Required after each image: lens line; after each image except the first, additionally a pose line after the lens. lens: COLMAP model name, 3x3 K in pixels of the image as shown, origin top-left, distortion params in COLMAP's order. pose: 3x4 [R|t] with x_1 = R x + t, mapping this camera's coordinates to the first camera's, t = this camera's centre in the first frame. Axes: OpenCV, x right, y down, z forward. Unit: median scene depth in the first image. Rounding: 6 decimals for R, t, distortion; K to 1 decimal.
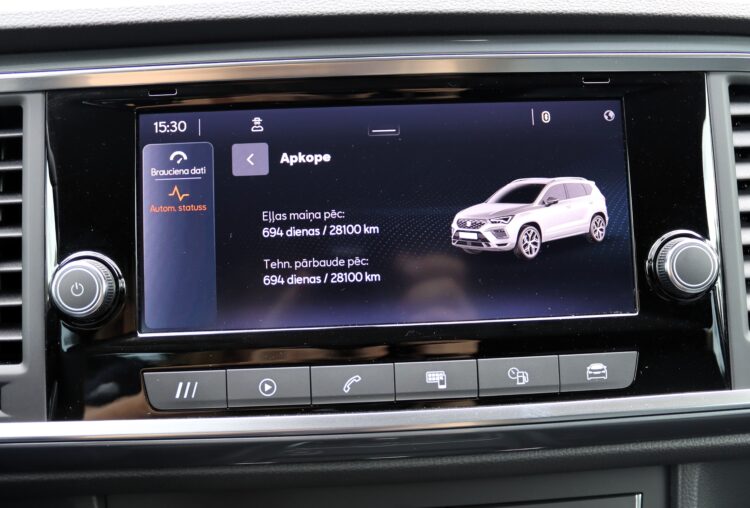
lens RADIAL K [[745.6, 0, 375.0], [0, 745.6, 254.0], [0, 0, 1]] dist [-0.098354, 0.029276]
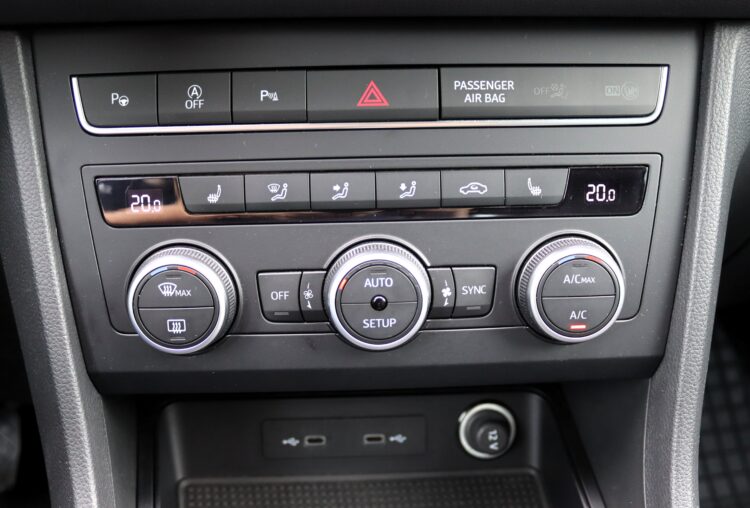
lens RADIAL K [[745.6, 0, 375.0], [0, 745.6, 254.0], [0, 0, 1]] dist [-0.098354, 0.029276]
pose [[0.999555, 0.029805, 0.001492, 0.036889], [-0.029438, 0.976594, 0.213068, 0.426998], [0.004893, -0.213017, 0.977036, 0.146309]]
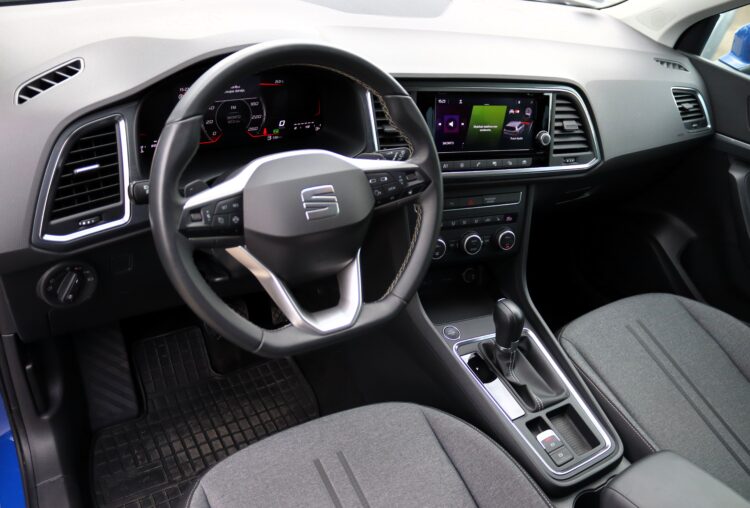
lens RADIAL K [[623.7, 0, 374.5], [0, 623.7, 249.5], [0, 0, 1]] dist [-0.161554, 0.115254]
pose [[0.927604, -0.052936, 0.369796, -1.939750], [-0.063650, 0.953038, 0.296086, -0.382170], [-0.368104, -0.298188, 0.880672, -2.100563]]
